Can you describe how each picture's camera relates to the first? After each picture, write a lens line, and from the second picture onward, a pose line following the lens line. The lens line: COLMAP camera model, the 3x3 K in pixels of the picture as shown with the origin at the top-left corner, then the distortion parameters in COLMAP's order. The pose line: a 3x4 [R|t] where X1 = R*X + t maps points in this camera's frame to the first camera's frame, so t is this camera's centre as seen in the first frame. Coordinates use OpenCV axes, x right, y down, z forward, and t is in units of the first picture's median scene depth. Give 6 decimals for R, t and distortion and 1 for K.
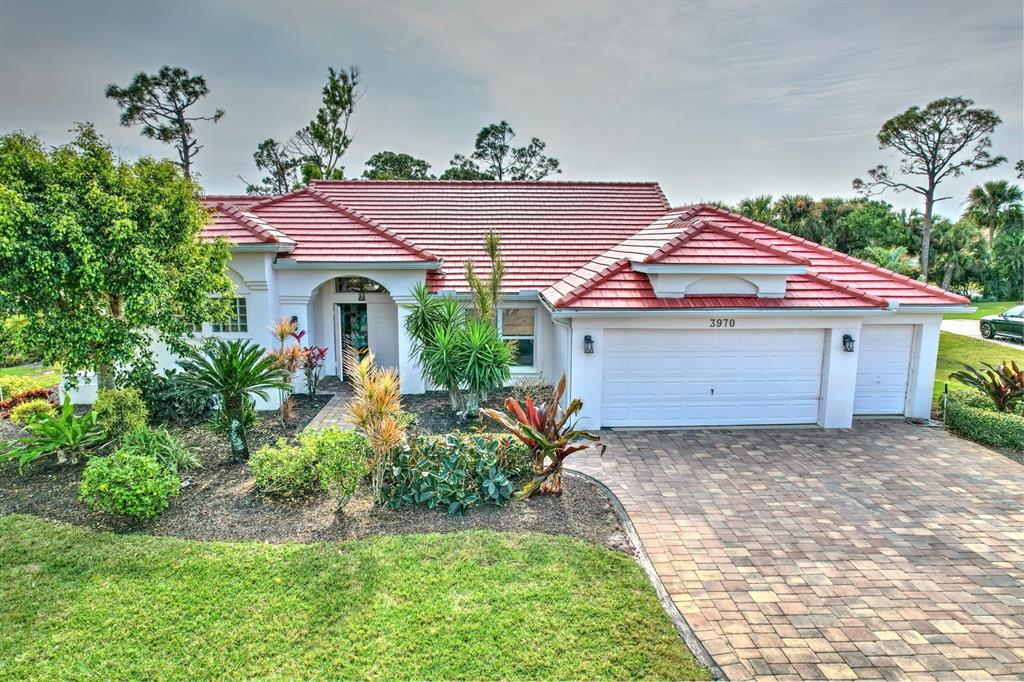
lens RADIAL K [[640.2, 0, 510.3], [0, 640.2, 340.2], [0, 0, 1]] dist [-0.025446, 0.016612]
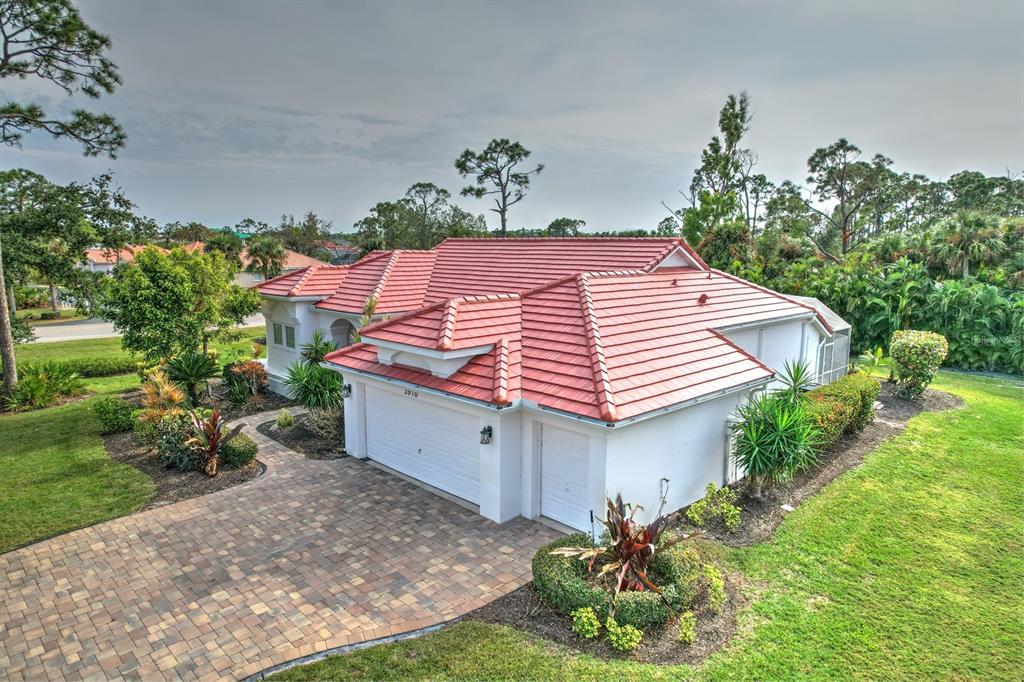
lens RADIAL K [[640.2, 0, 511.8], [0, 640.2, 340.7], [0, 0, 1]] dist [-0.025446, 0.016612]
pose [[0.668855, 0.117025, -0.734124, 1.529084], [-0.123147, 0.991330, 0.045826, -0.229418], [0.733122, 0.059754, 0.677467, 0.423776]]
